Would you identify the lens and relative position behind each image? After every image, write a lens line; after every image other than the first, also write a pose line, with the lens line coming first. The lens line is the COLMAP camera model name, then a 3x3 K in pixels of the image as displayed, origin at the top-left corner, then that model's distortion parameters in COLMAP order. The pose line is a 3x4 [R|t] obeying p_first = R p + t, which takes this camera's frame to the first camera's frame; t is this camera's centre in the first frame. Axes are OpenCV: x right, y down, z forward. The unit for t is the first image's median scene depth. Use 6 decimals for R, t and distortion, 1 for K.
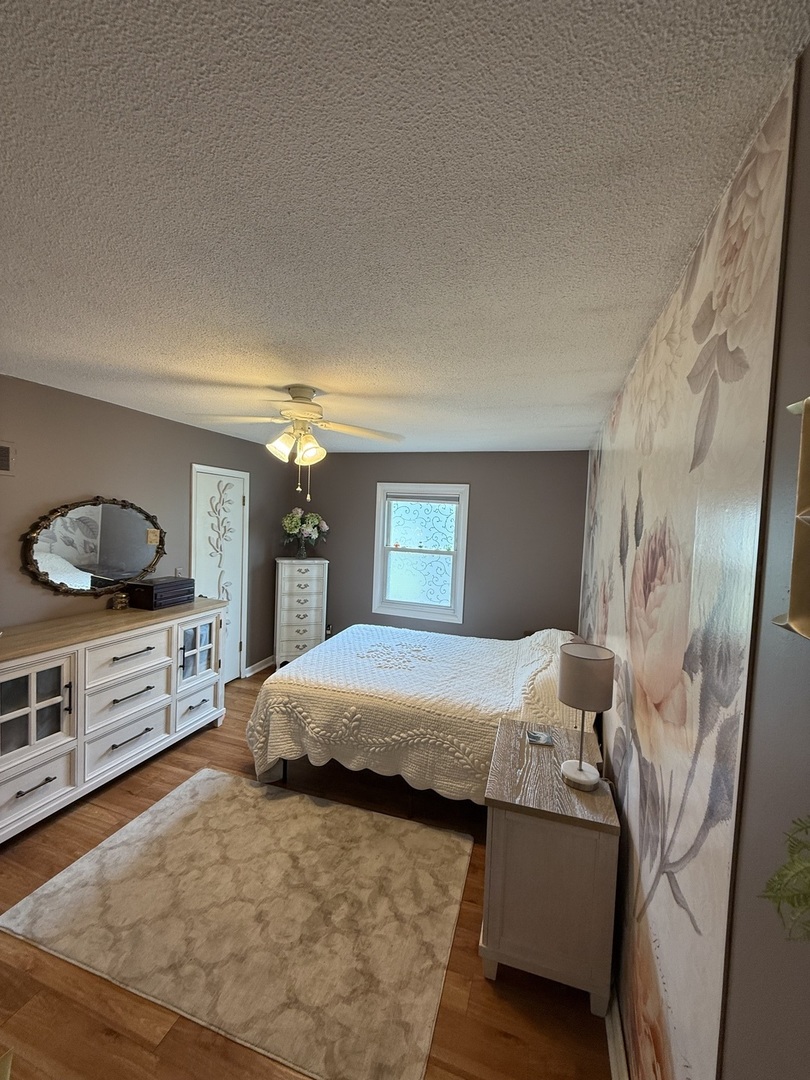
lens RADIAL K [[446.8, 0, 404.4], [0, 446.8, 535.9], [0, 0, 1]] dist [-0.000679, -0.000870]
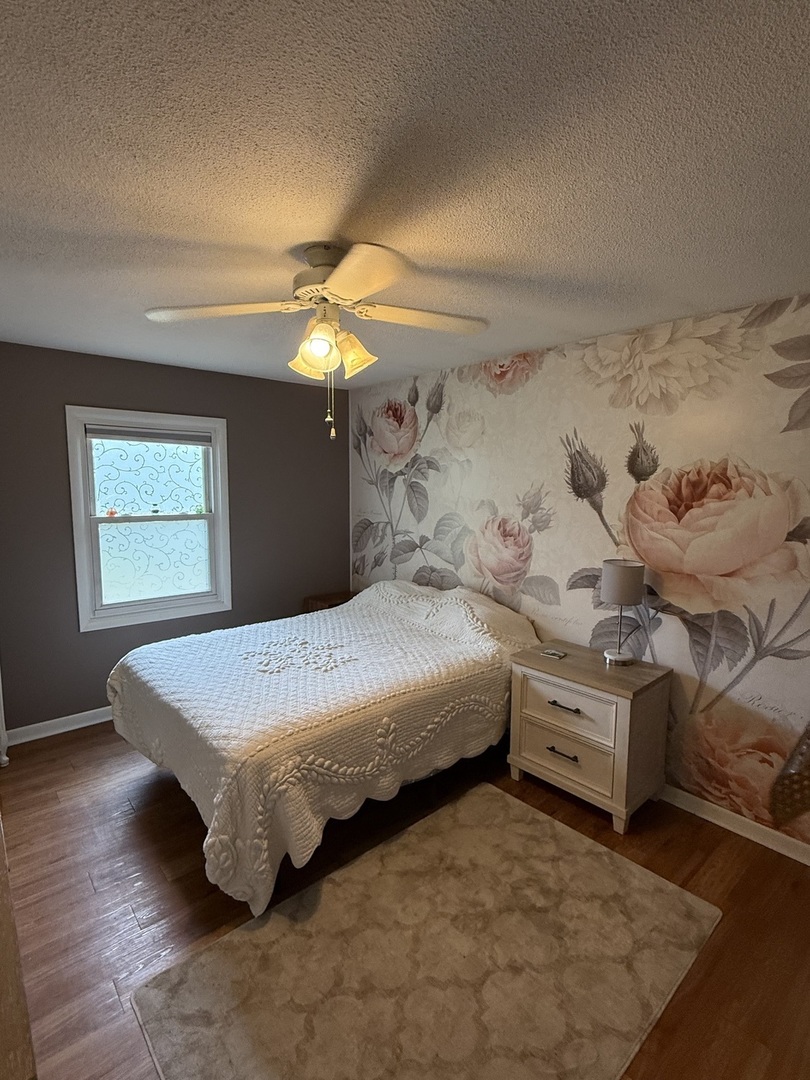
lens RADIAL K [[541.0, 0, 407.5], [0, 541.0, 546.6], [0, 0, 1]] dist [-0.005090, 0.000928]
pose [[0.484488, -0.144829, 0.862726, -0.835927], [0.049795, 0.989167, 0.138092, -0.027689], [-0.873380, -0.023944, 0.486451, 0.524729]]
